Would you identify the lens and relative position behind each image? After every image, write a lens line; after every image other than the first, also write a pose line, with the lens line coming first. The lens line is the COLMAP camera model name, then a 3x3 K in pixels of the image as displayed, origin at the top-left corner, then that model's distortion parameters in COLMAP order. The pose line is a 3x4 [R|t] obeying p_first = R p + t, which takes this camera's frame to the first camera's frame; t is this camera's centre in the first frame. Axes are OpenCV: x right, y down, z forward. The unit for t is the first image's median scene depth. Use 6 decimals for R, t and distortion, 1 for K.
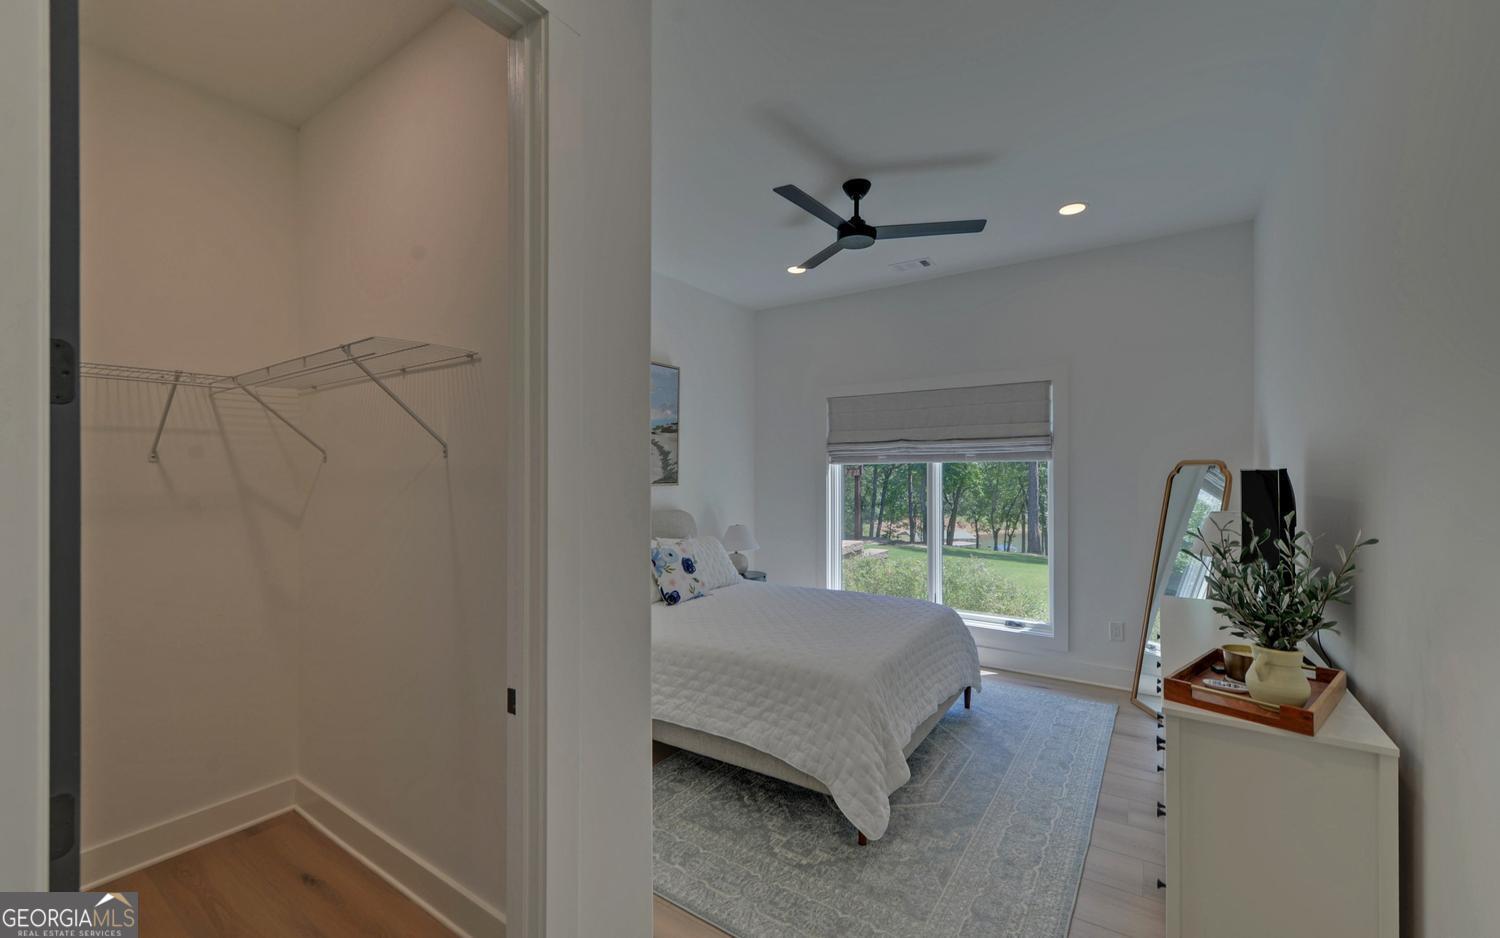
lens RADIAL K [[604.6, 0, 731.7], [0, 604.6, 471.8], [0, 0, 1]] dist [0.000760, 0.000042]
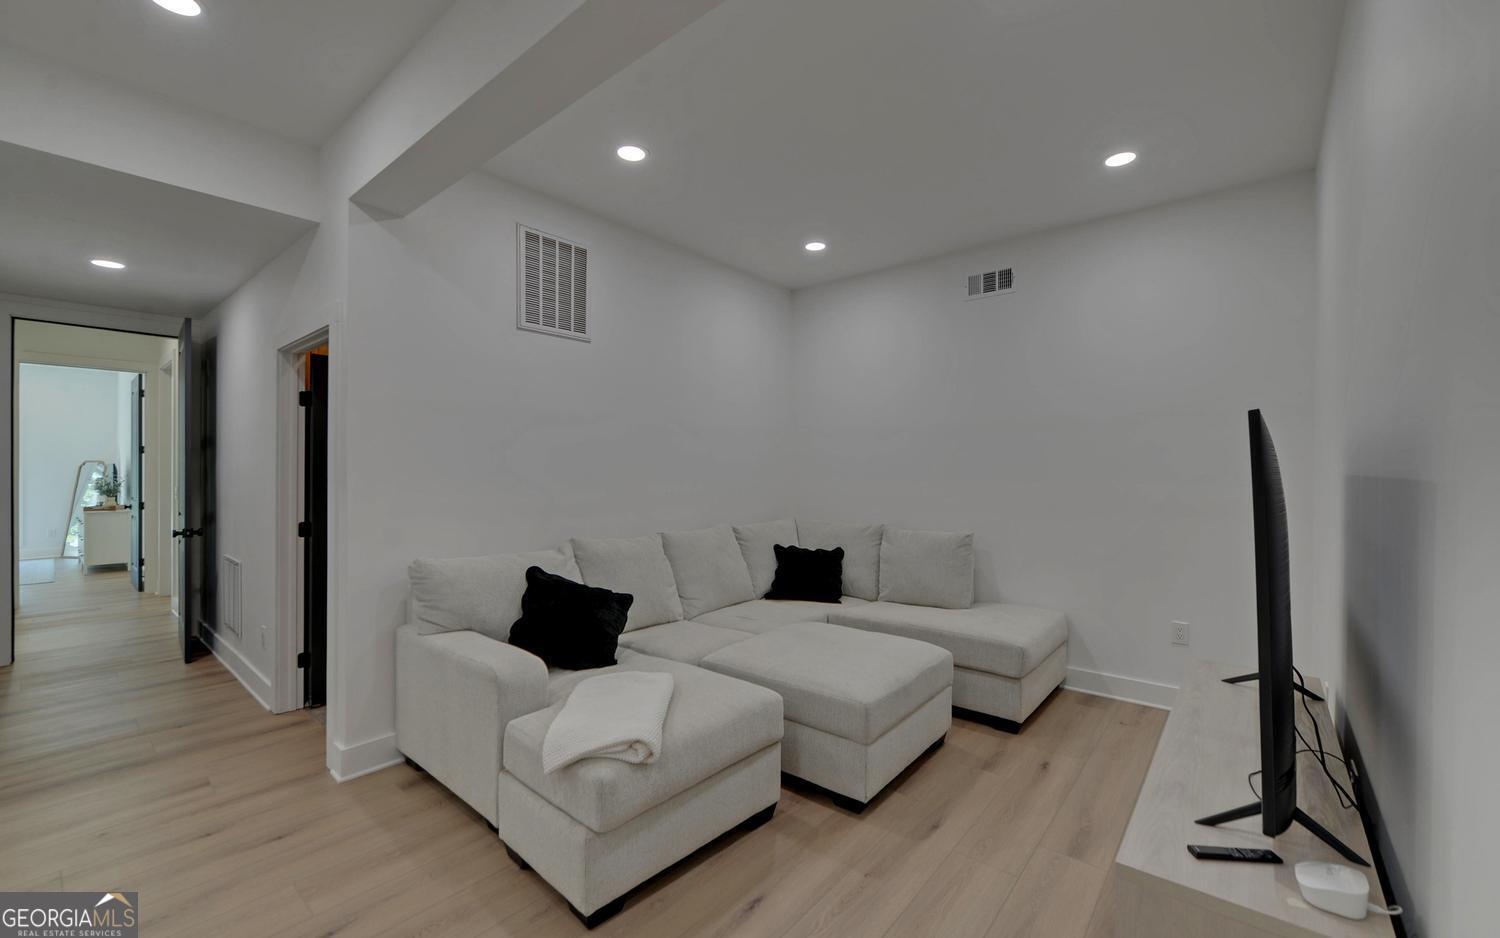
lens RADIAL K [[619.3, 0, 750.9], [0, 619.3, 448.3], [0, 0, 1]] dist [-0.002612, -0.000388]
pose [[0.077337, 0.015553, 0.996884, -1.452159], [0.005461, 0.999857, -0.016023, -0.010833], [-0.996990, 0.006684, 0.077241, -1.777585]]
